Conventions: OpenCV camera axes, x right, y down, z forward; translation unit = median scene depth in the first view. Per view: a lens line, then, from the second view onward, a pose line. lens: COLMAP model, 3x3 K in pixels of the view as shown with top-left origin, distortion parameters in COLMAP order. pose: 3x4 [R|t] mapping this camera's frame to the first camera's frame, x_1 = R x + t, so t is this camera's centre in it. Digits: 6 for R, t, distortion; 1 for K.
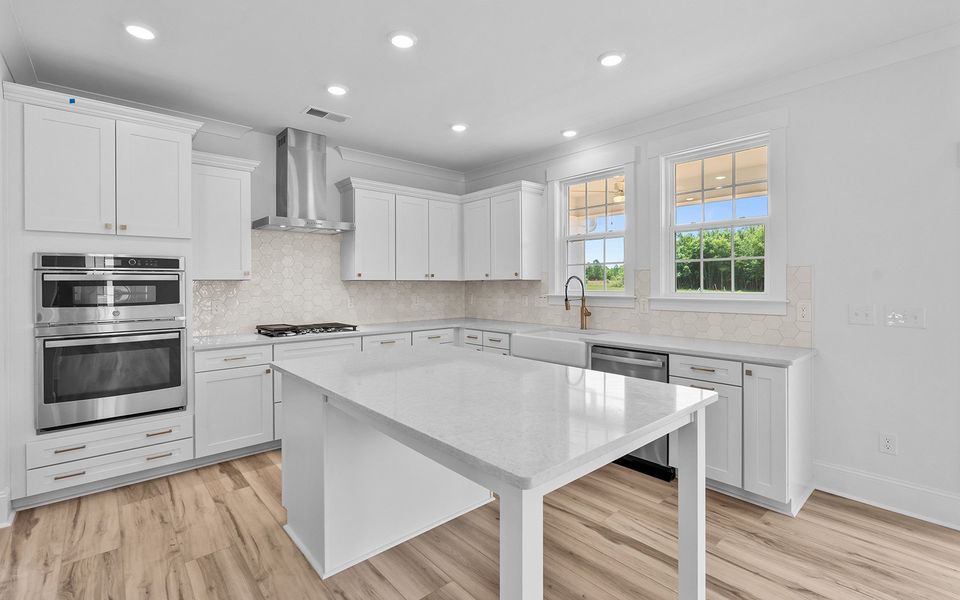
lens RADIAL K [[430.2, 0, 482.1], [0, 430.2, 283.9], [0, 0, 1]] dist [-0.001983, -0.000343]
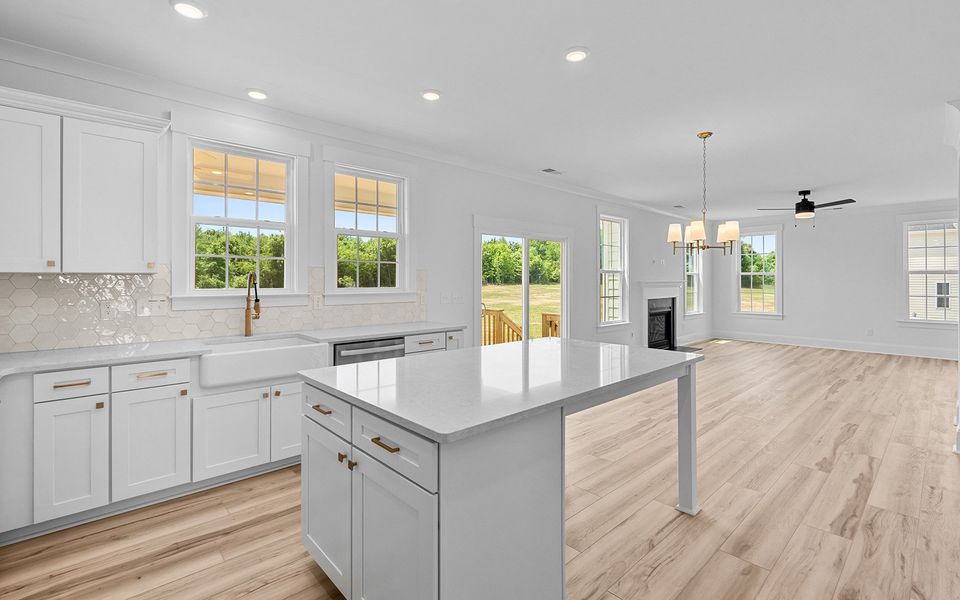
lens RADIAL K [[430.2, 0, 482.1], [0, 430.2, 283.9], [0, 0, 1]] dist [-0.001983, -0.000343]
pose [[-0.021899, -0.003301, 0.999755, -0.643322], [0.000215, 0.999995, 0.003307, 0.003672], [-0.999760, 0.000288, -0.021898, 0.625346]]
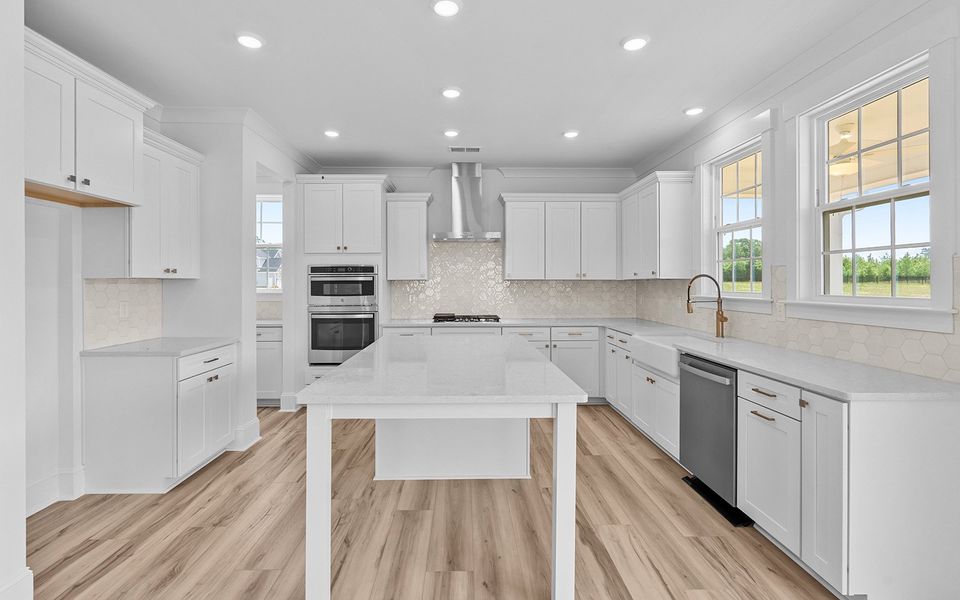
lens RADIAL K [[434.7, 0, 469.1], [0, 434.7, 282.0], [0, 0, 1]] dist [-0.000488, -0.000003]
pose [[0.758729, 0.001047, -0.651406, 0.455846], [-0.002282, 0.999997, -0.001051, -0.000974], [0.651403, 0.002284, 0.758729, 0.034102]]
